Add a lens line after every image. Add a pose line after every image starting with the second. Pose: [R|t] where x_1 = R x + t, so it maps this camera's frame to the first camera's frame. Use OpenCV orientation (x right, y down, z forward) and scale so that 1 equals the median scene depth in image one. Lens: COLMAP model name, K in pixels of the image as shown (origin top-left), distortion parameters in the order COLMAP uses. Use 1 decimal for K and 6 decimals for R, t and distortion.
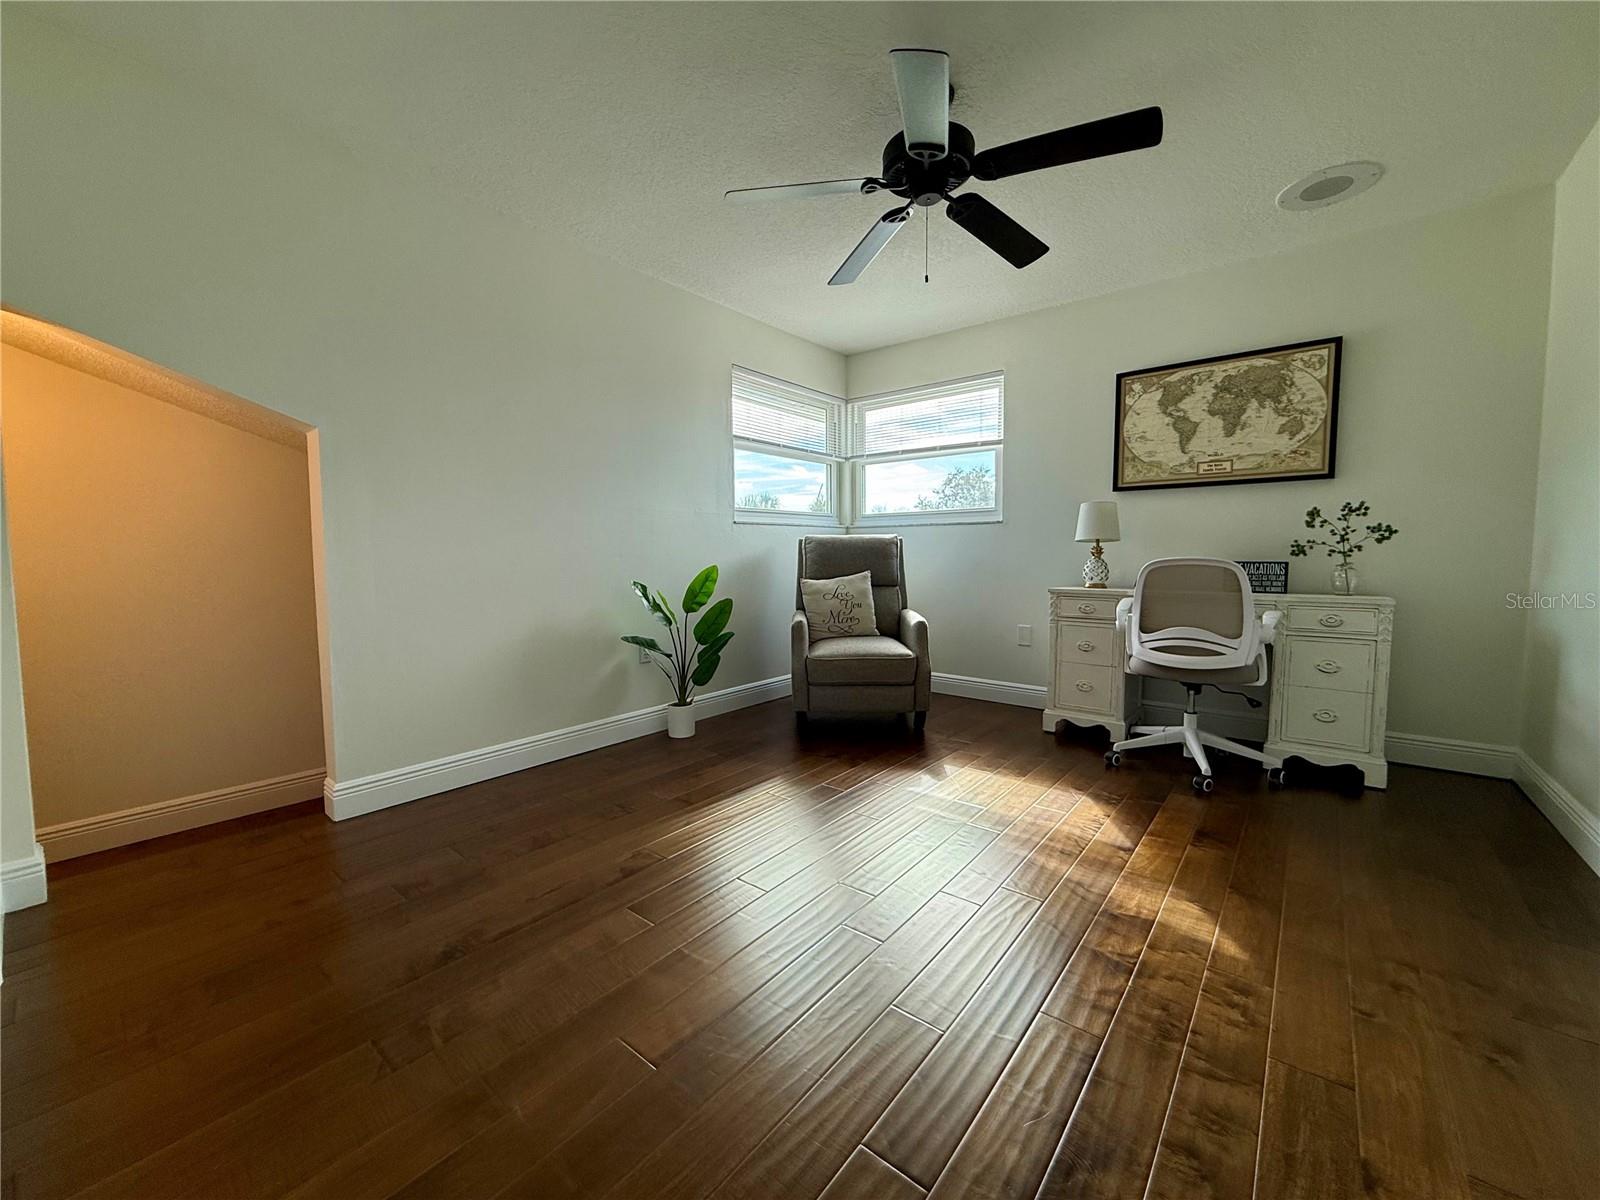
lens RADIAL K [[636.8, 0, 794.1], [0, 636.8, 598.3], [0, 0, 1]] dist [-0.002076, 0.000453]
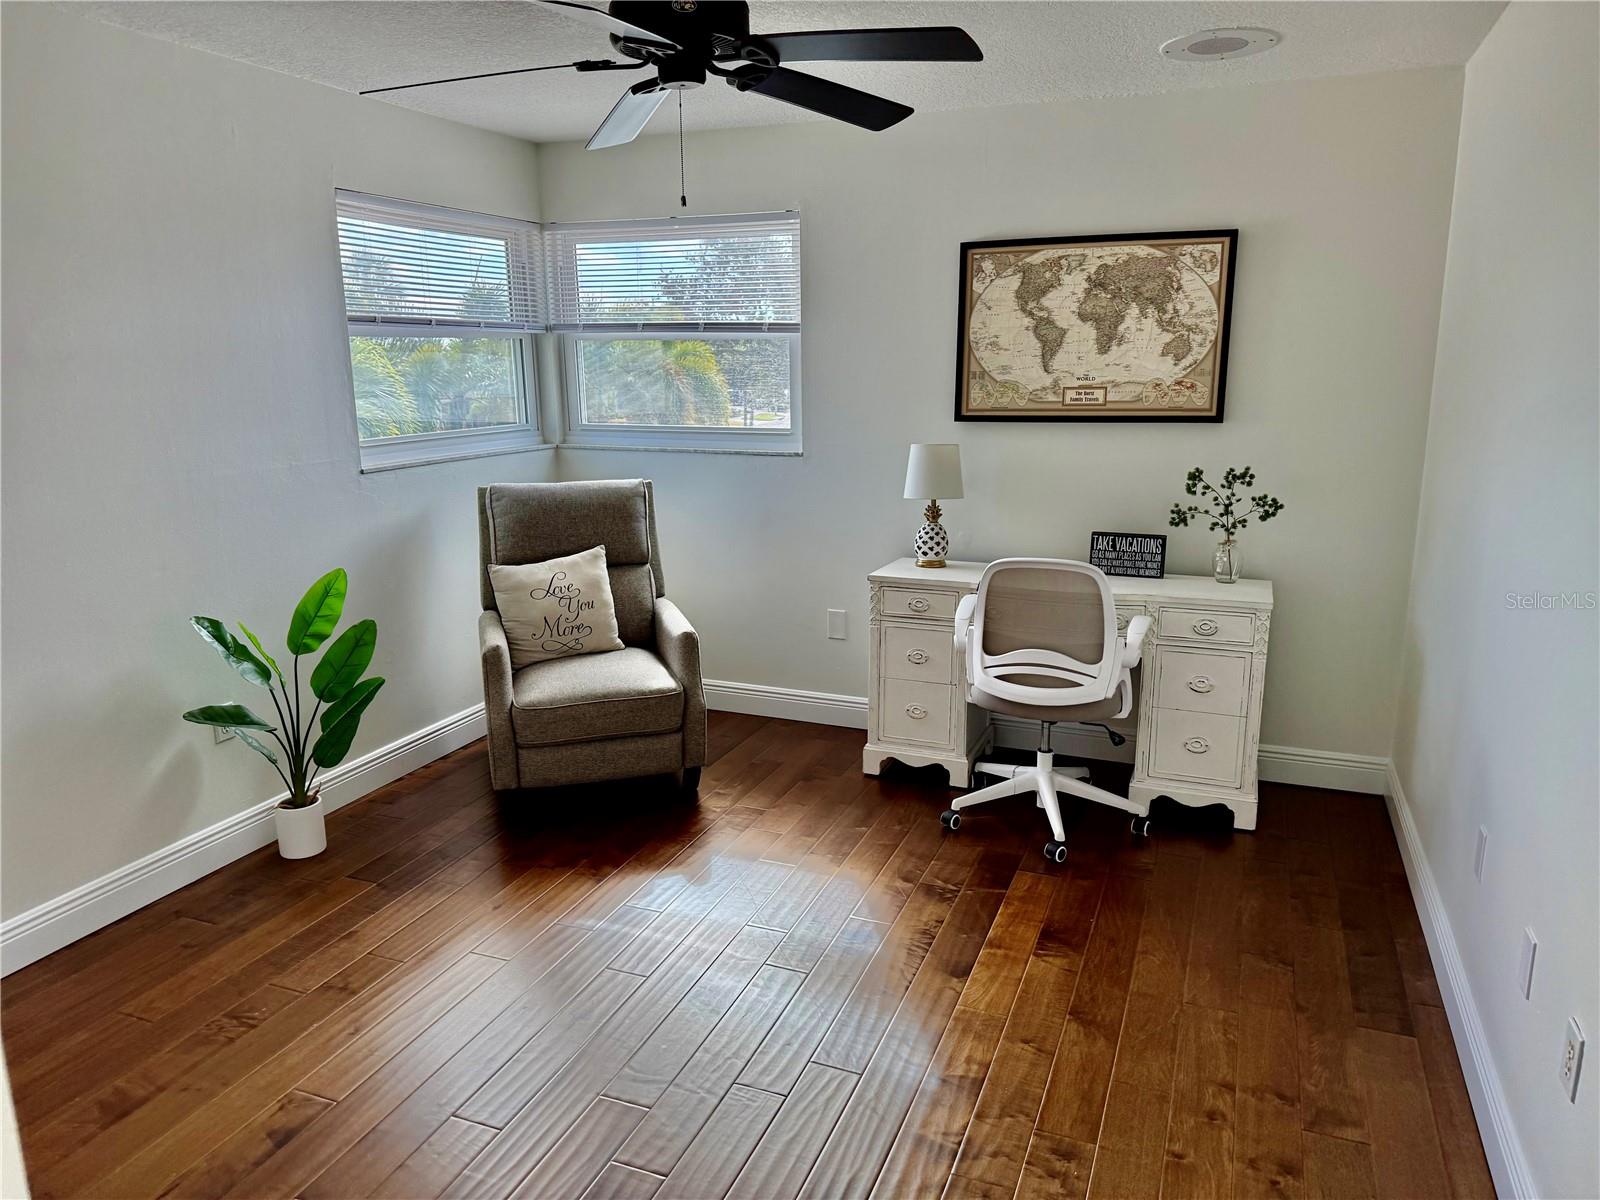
lens RADIAL K [[1117.5, 0, 795.0], [0, 1117.5, 604.4], [0, 0, 1]] dist [0.130772, -0.232605]
pose [[0.953577, -0.067368, 0.293519, -0.034733], [0.023277, 0.988230, 0.151193, -0.175491], [-0.300249, -0.137342, 0.943921, -0.128804]]
